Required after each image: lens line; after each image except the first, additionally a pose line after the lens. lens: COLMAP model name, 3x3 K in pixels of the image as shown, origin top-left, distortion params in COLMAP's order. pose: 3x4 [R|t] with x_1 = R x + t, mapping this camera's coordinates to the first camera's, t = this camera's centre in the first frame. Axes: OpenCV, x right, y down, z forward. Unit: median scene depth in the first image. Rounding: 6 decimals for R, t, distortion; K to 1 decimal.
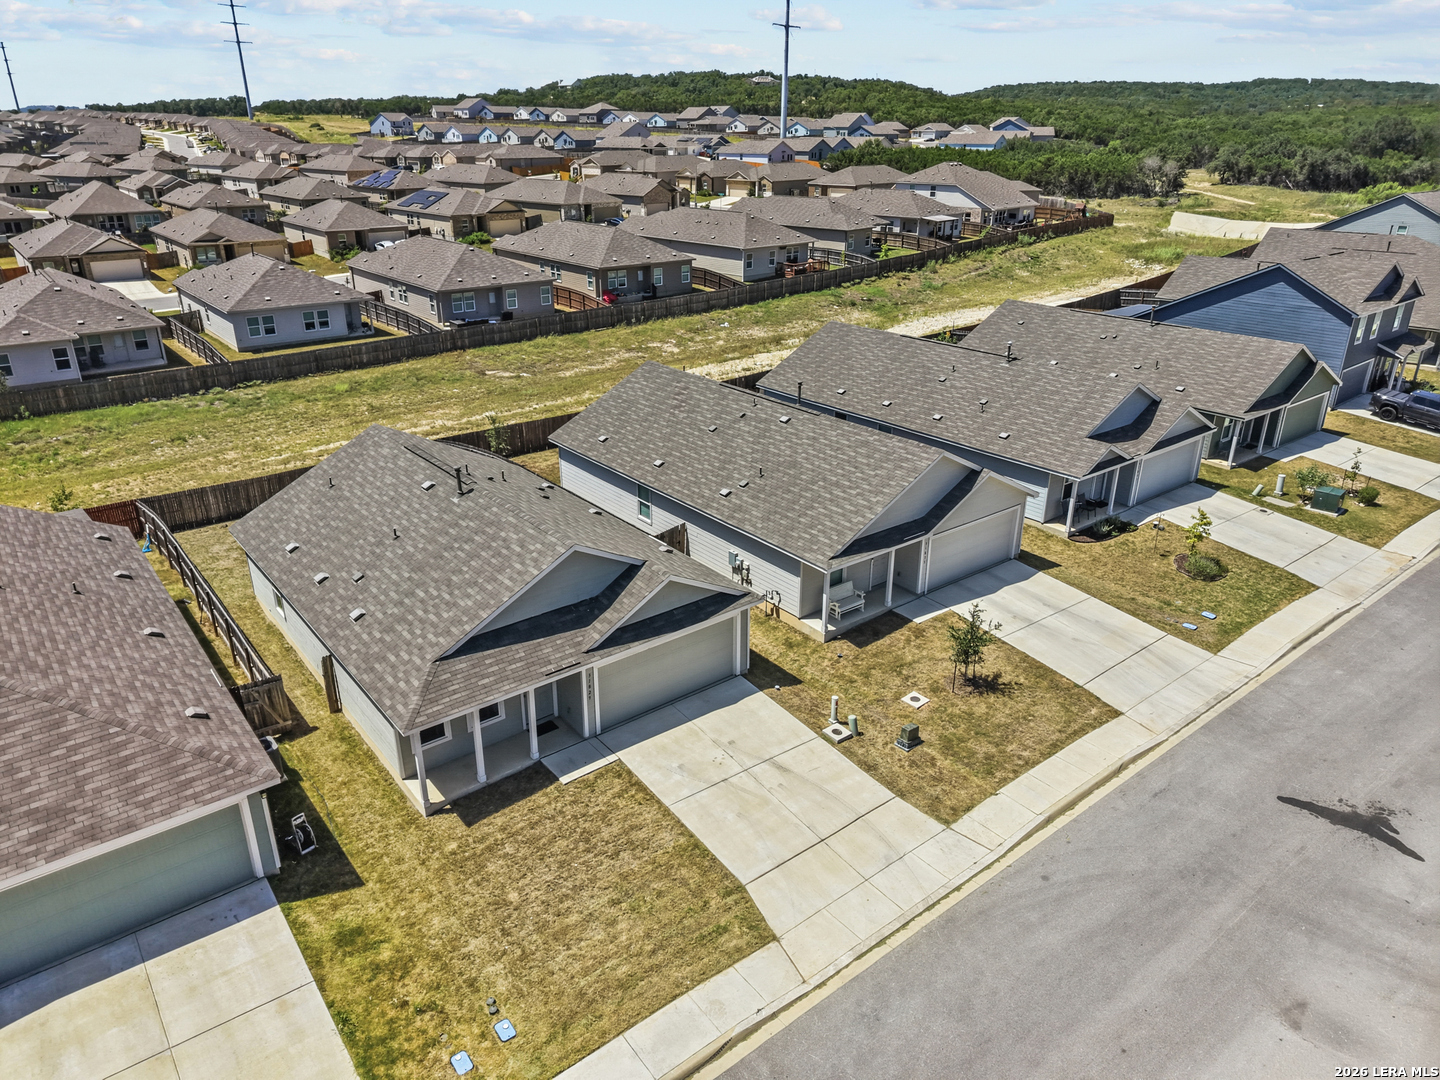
lens RADIAL K [[963.2, 0, 726.5], [0, 963.2, 538.9], [0, 0, 1]] dist [0.002704, -0.000274]
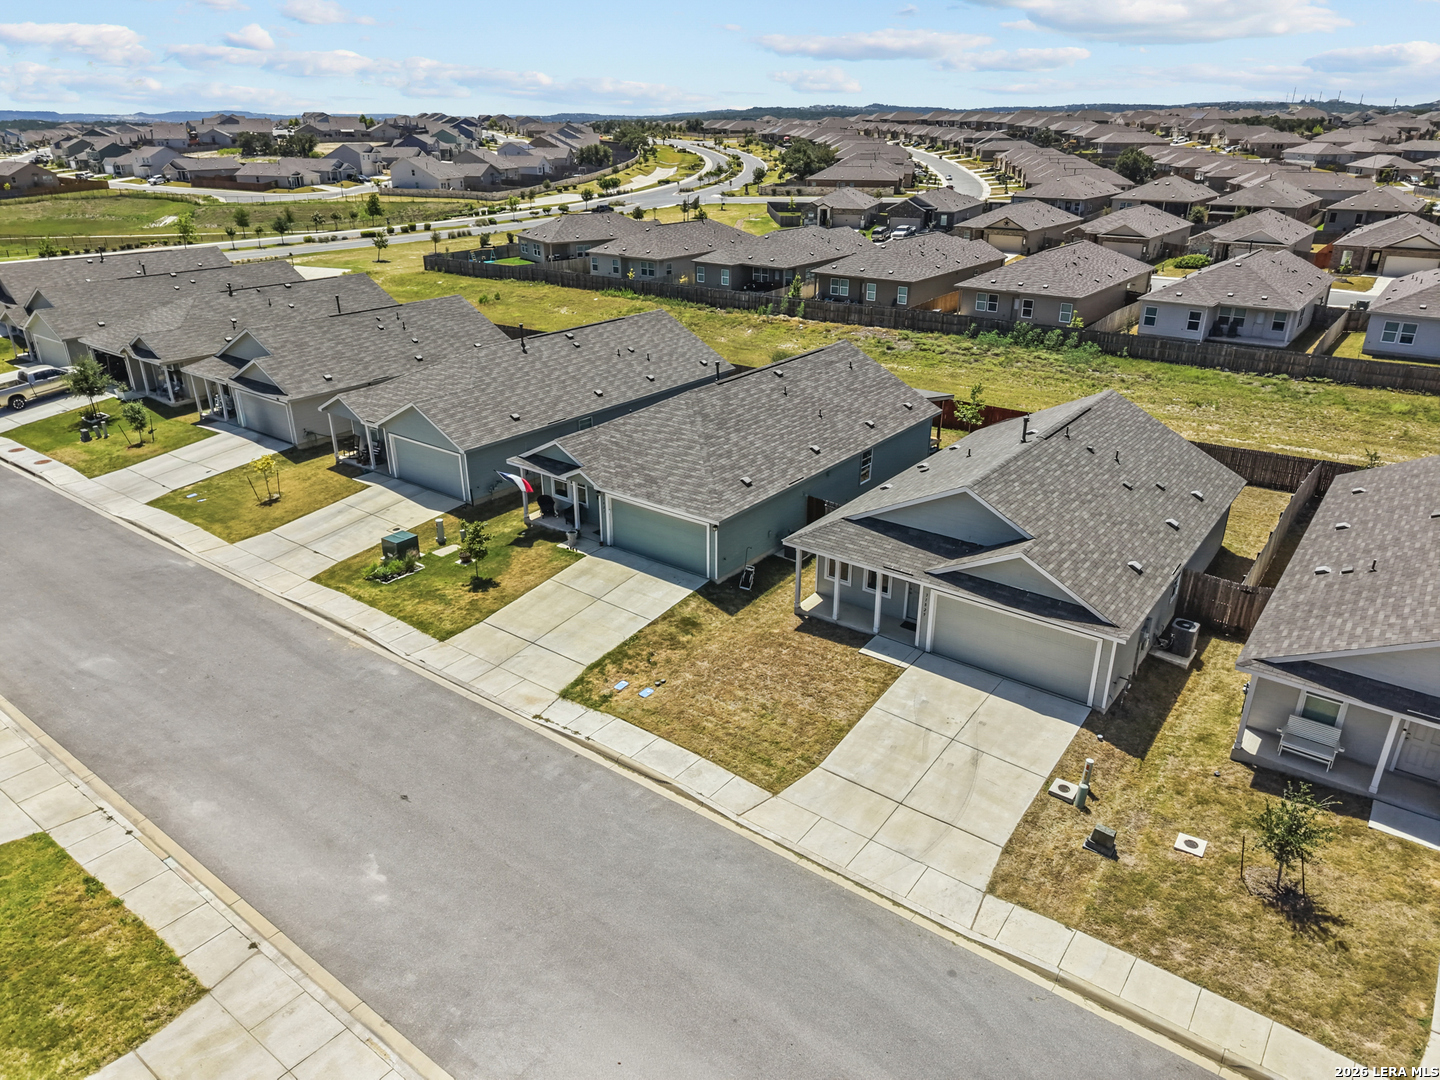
lens RADIAL K [[963.2, 0, 726.5], [0, 963.2, 538.9], [0, 0, 1]] dist [0.002704, -0.000274]
pose [[0.240751, 0.380535, -0.892879, 0.827838], [-0.378111, 0.884031, 0.274812, -0.149456], [0.893907, 0.271446, 0.356716, 0.353030]]
